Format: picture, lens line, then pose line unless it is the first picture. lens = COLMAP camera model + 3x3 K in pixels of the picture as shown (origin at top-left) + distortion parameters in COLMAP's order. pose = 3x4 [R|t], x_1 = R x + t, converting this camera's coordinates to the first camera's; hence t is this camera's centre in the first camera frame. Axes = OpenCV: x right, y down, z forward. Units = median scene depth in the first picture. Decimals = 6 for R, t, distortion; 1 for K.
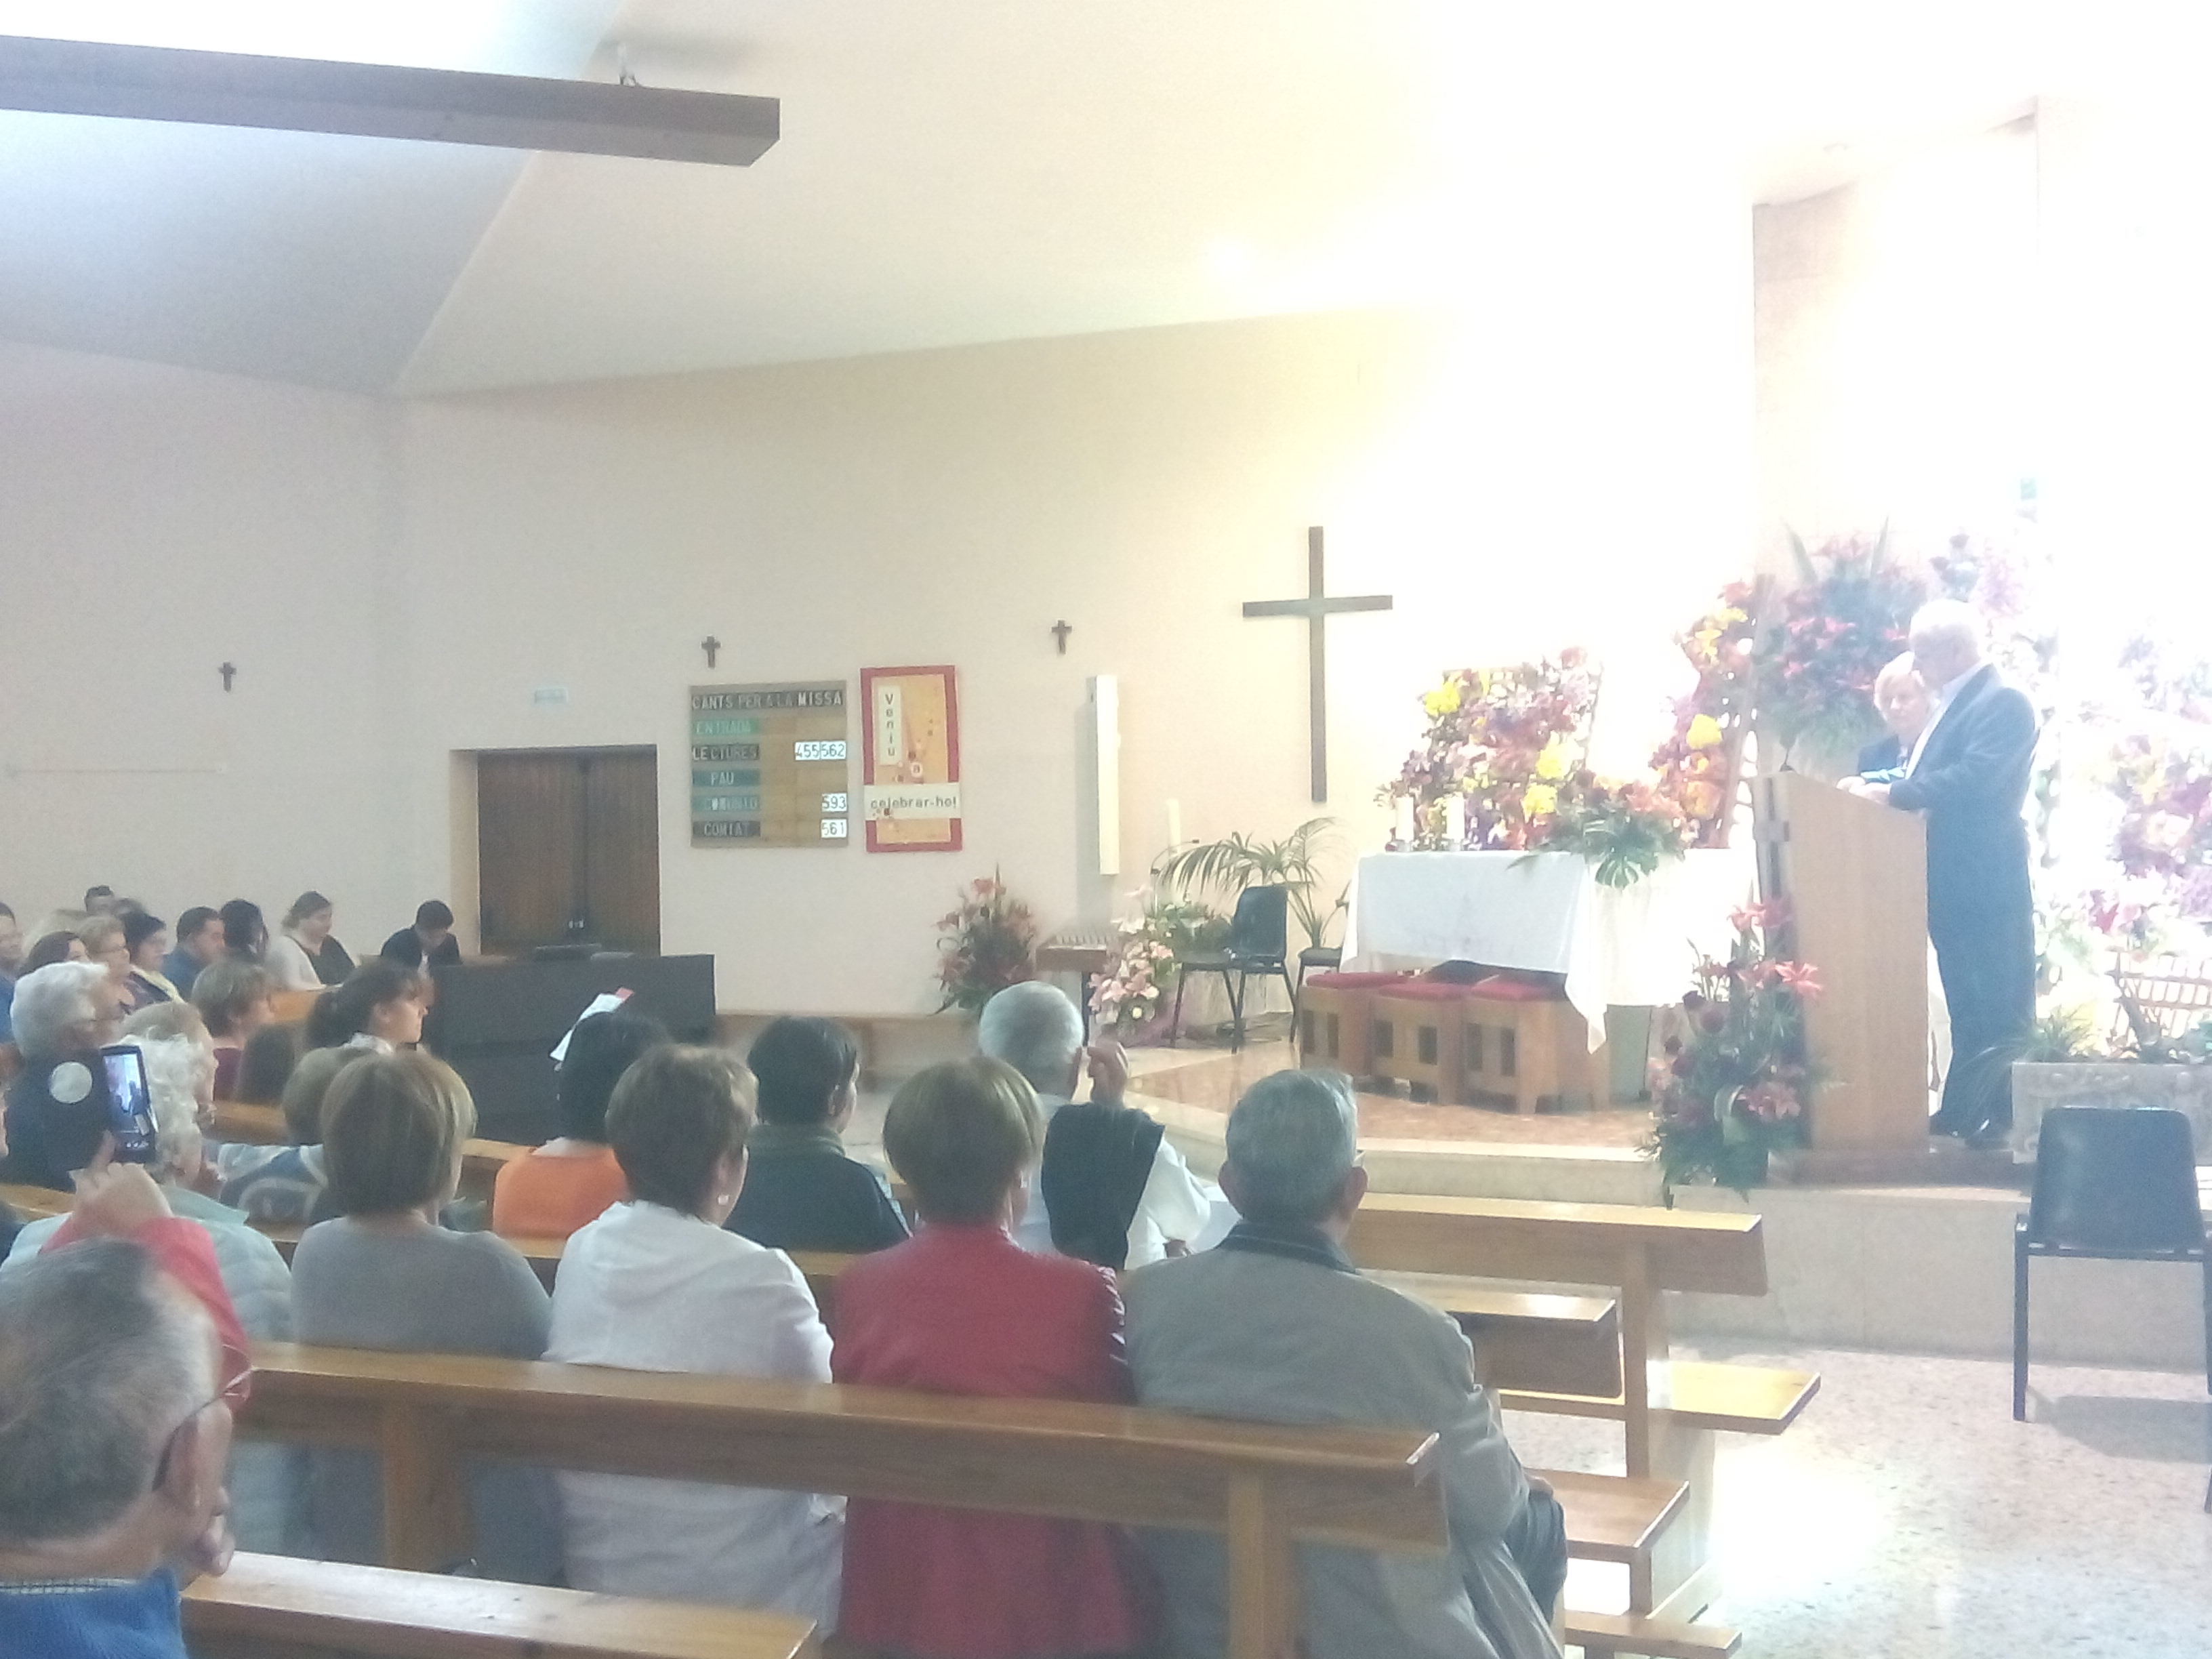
lens RADIAL K [[3124.7, 0, 1106.0], [0, 3124.7, 829.5], [0, 0, 1]] dist [0.111609, -0.070609]
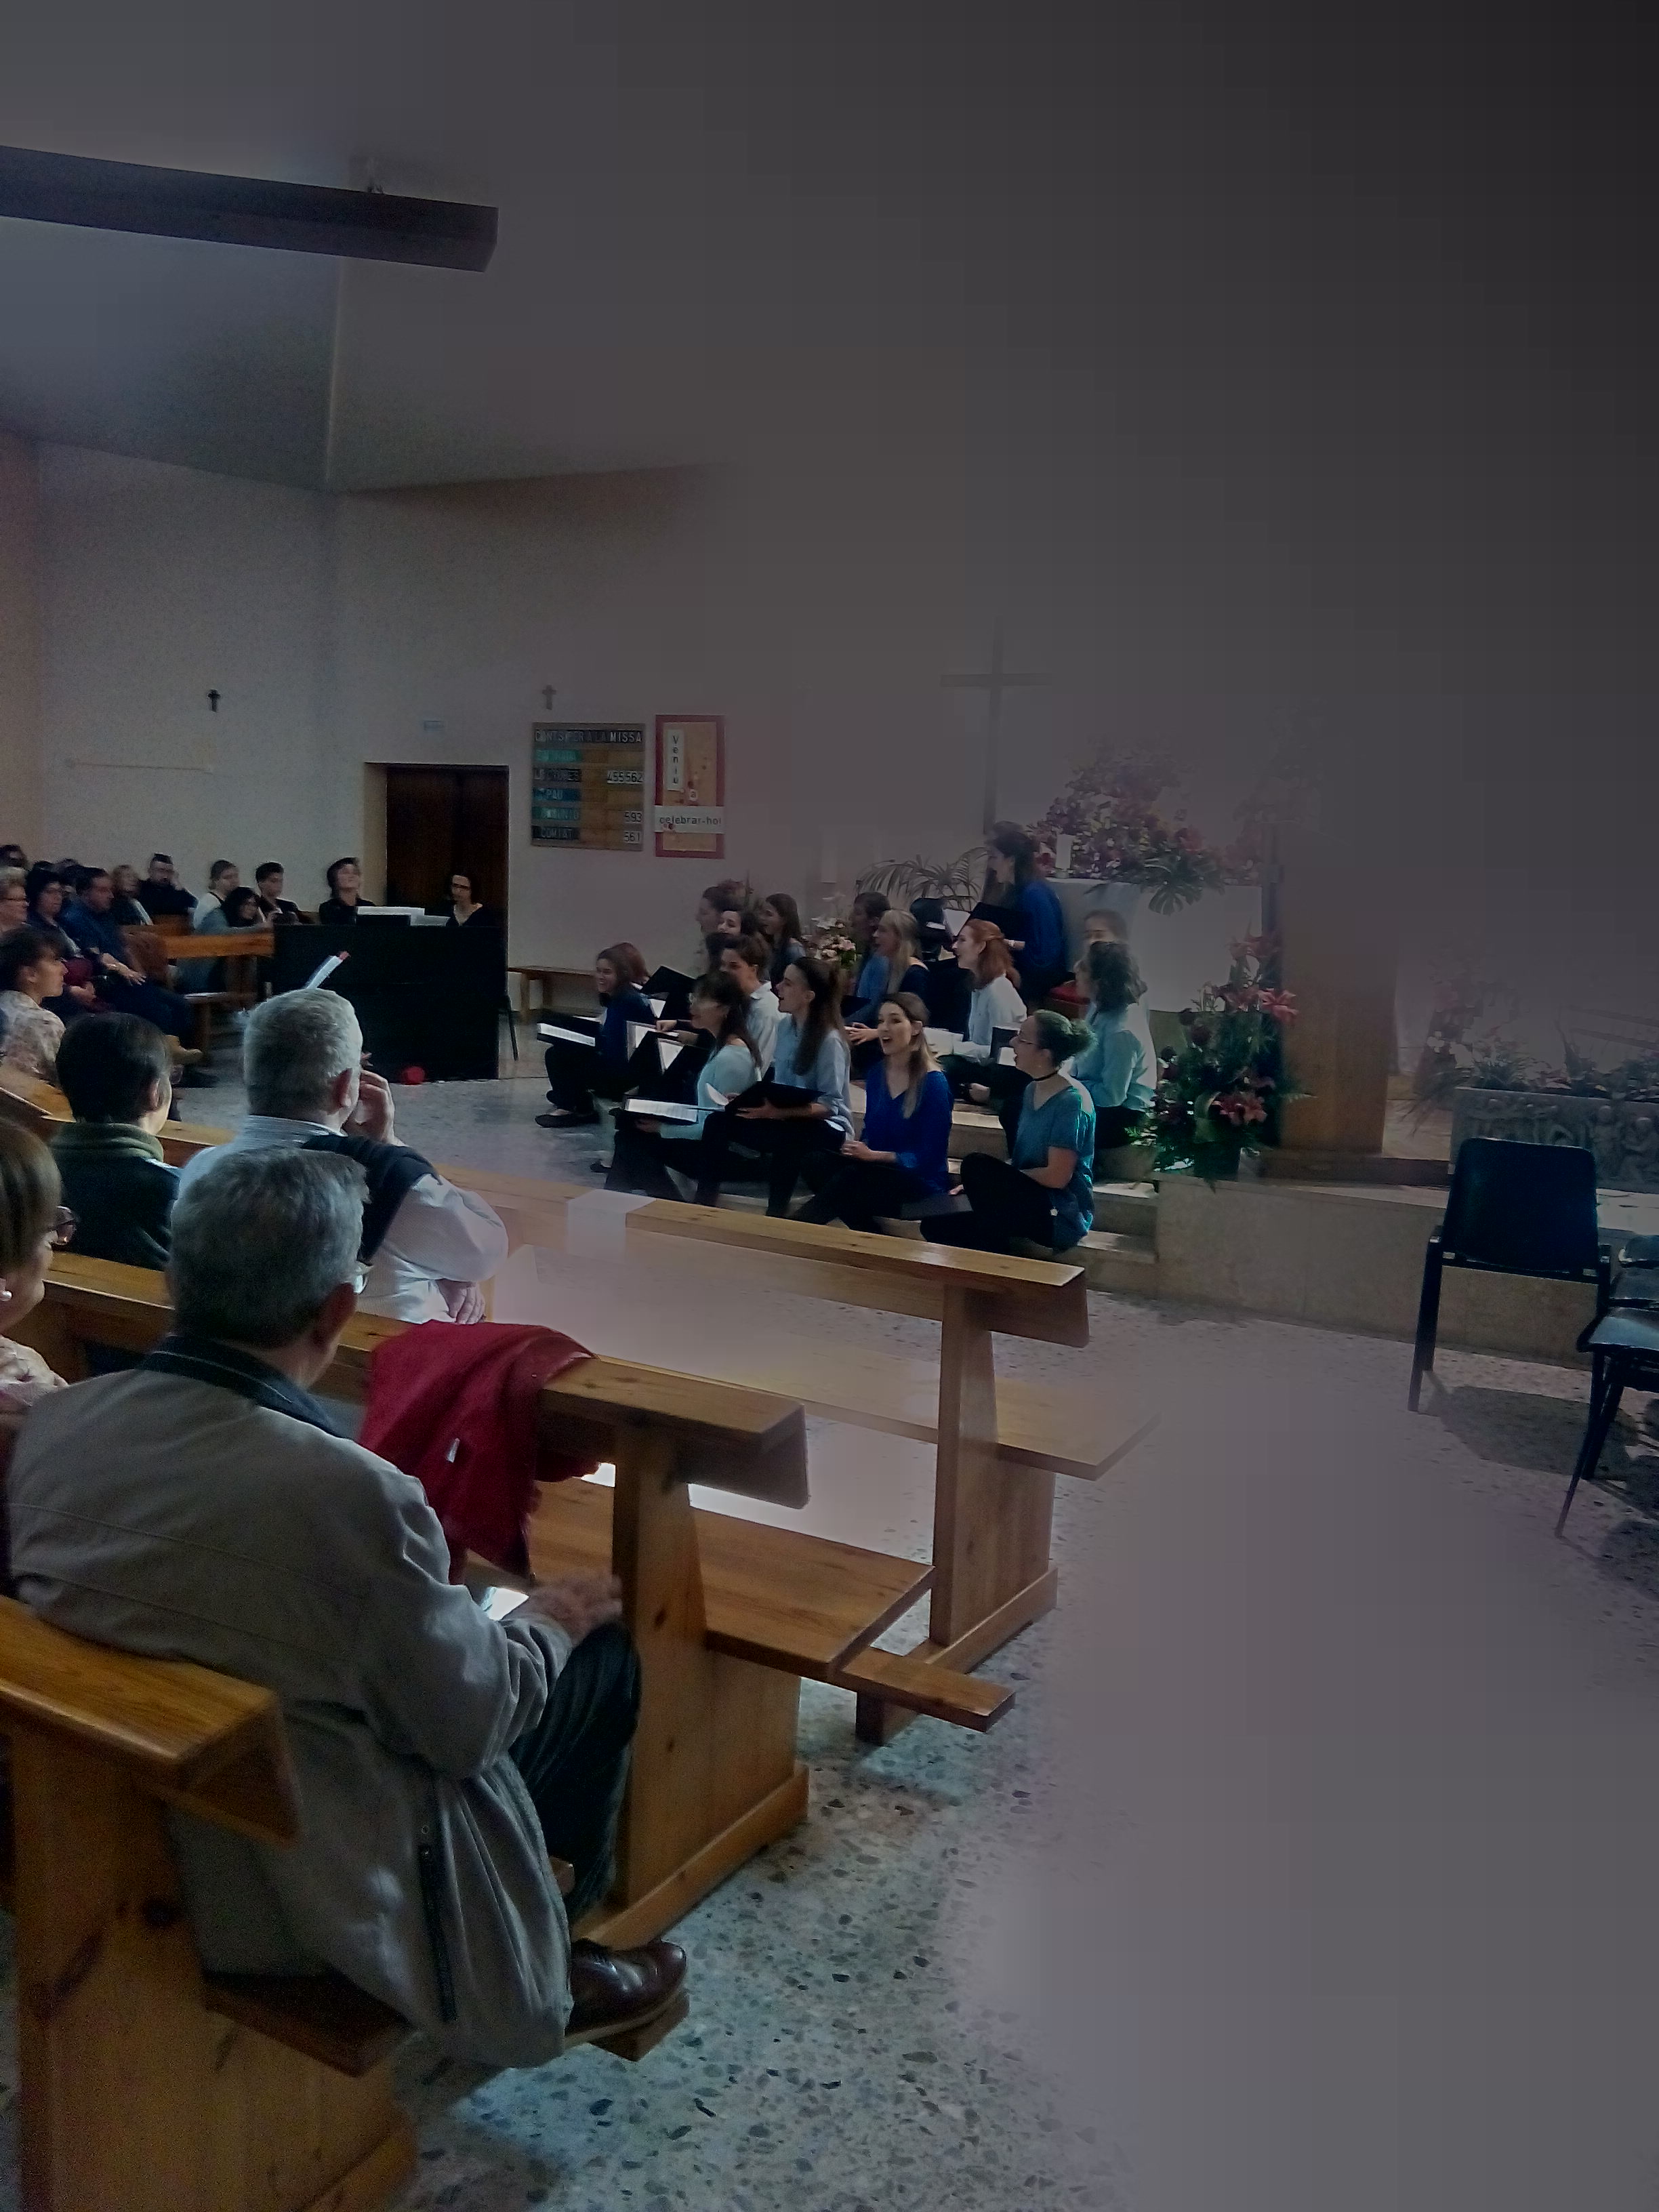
lens RADIAL K [[1971.3, 0, 829.5], [0, 1971.3, 1106.0], [0, 0, 1]] dist [0.160583, -0.492796]
pose [[0.994947, 0.062224, -0.078793, 0.079242], [-0.051634, 0.990175, 0.129951, -0.000752], [0.086105, -0.125226, 0.988385, 0.178390]]
